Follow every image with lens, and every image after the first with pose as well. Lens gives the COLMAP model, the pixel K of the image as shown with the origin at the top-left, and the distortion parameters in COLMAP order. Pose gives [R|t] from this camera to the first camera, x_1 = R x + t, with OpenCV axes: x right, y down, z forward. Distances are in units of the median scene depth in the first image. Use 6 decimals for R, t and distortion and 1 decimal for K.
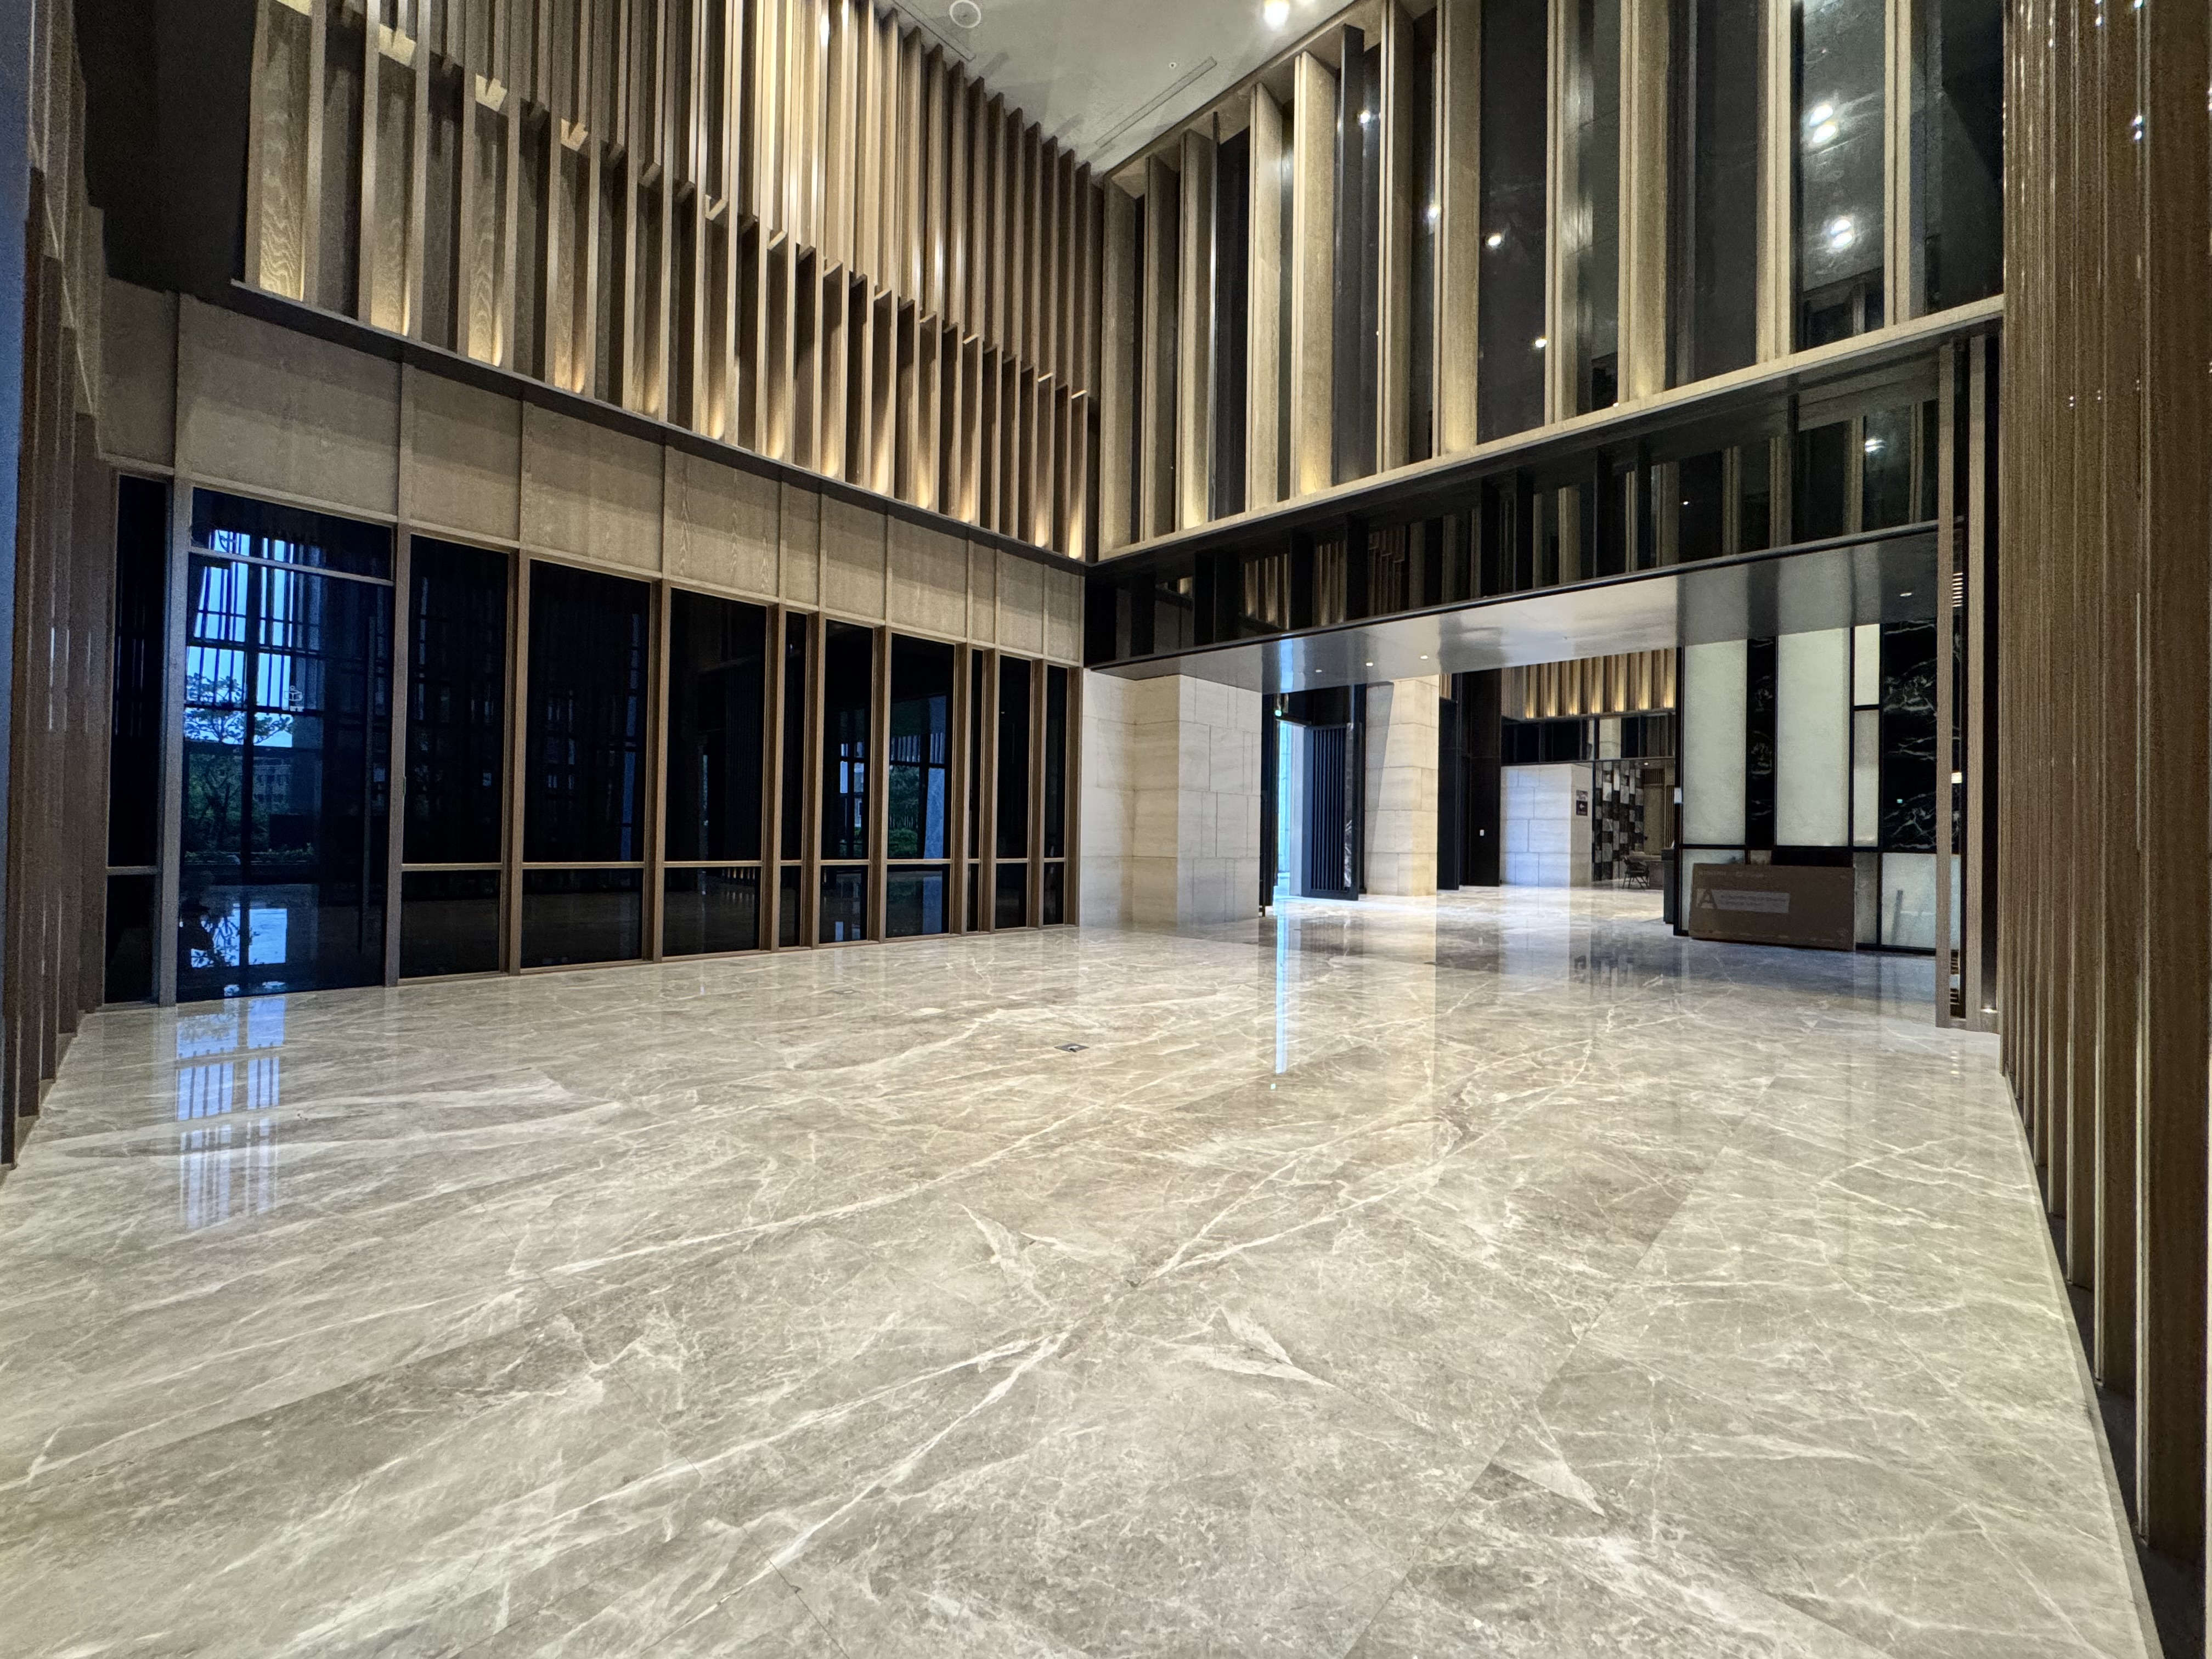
lens RADIAL K [[887.2, 0, 1115.0], [0, 887.2, 832.7], [0, 0, 1]] dist [0.001032, 0.000310]
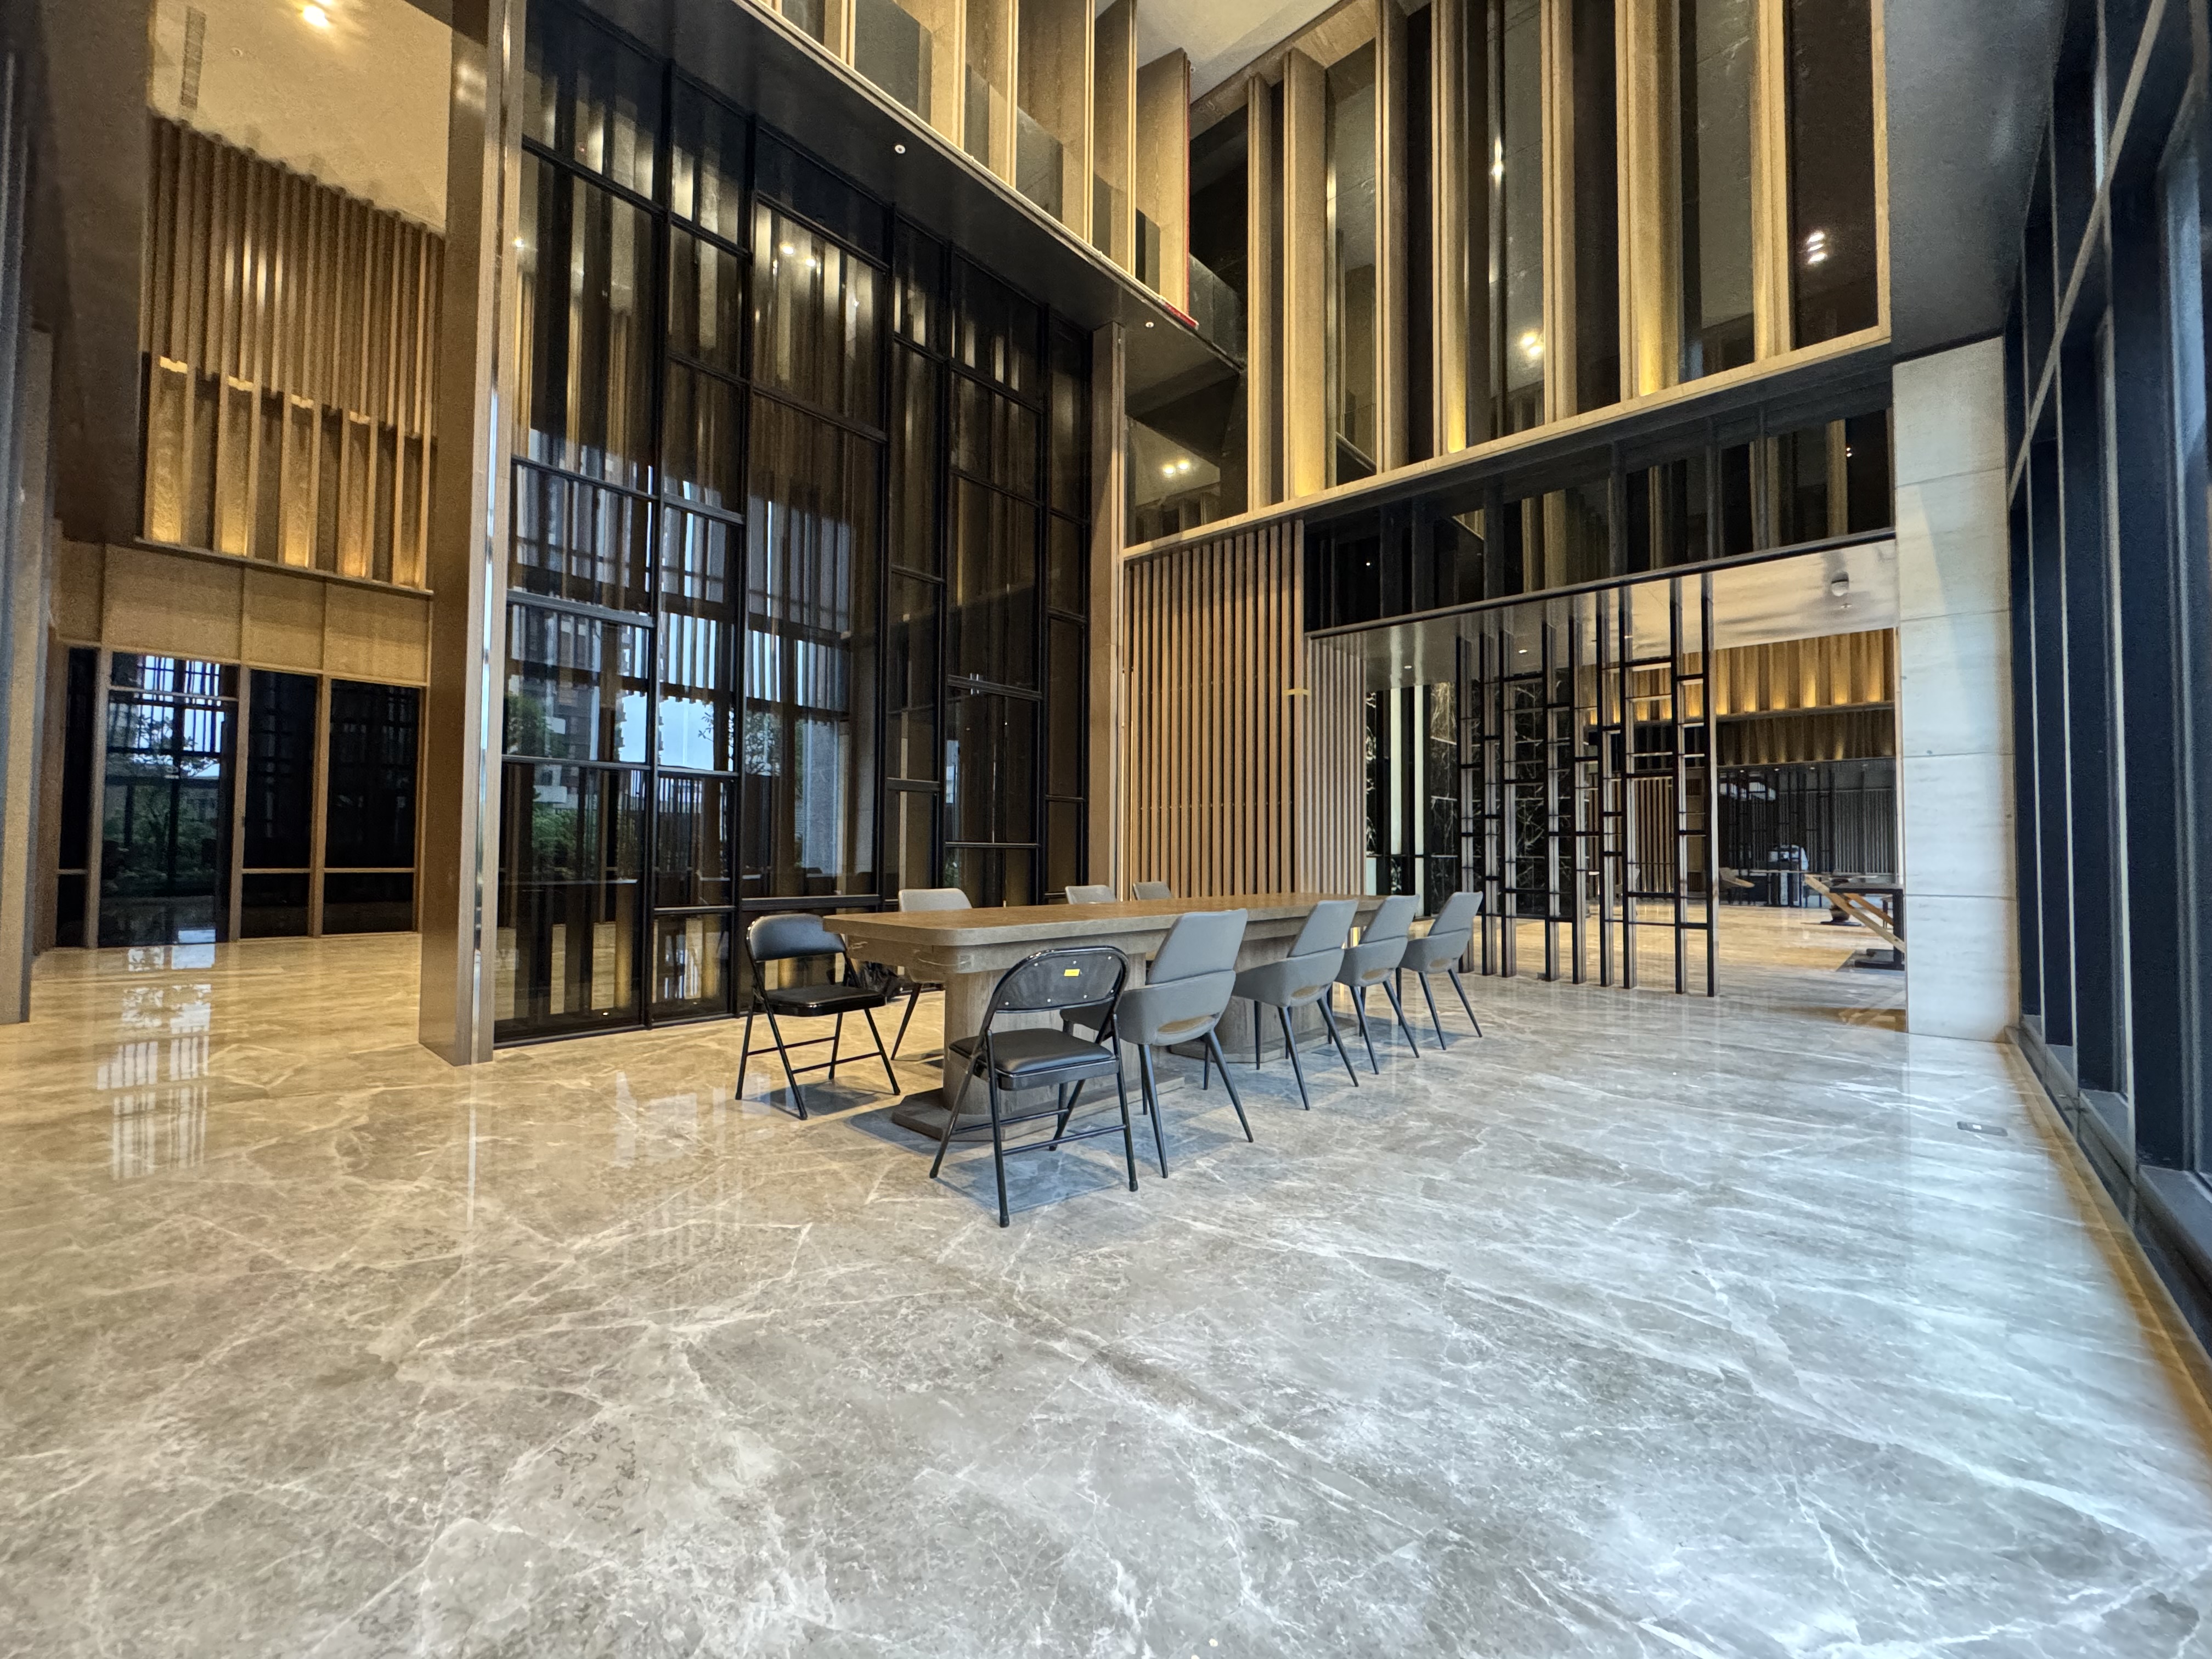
lens RADIAL K [[887.2, 0, 1098.2], [0, 887.2, 826.0], [0, 0, 1]] dist [0.001032, 0.000310]
pose [[0.999950, -0.006155, 0.007822, 0.776757], [0.006275, 0.999862, -0.015410, -0.010004], [-0.007726, 0.015458, 0.999851, -0.663877]]
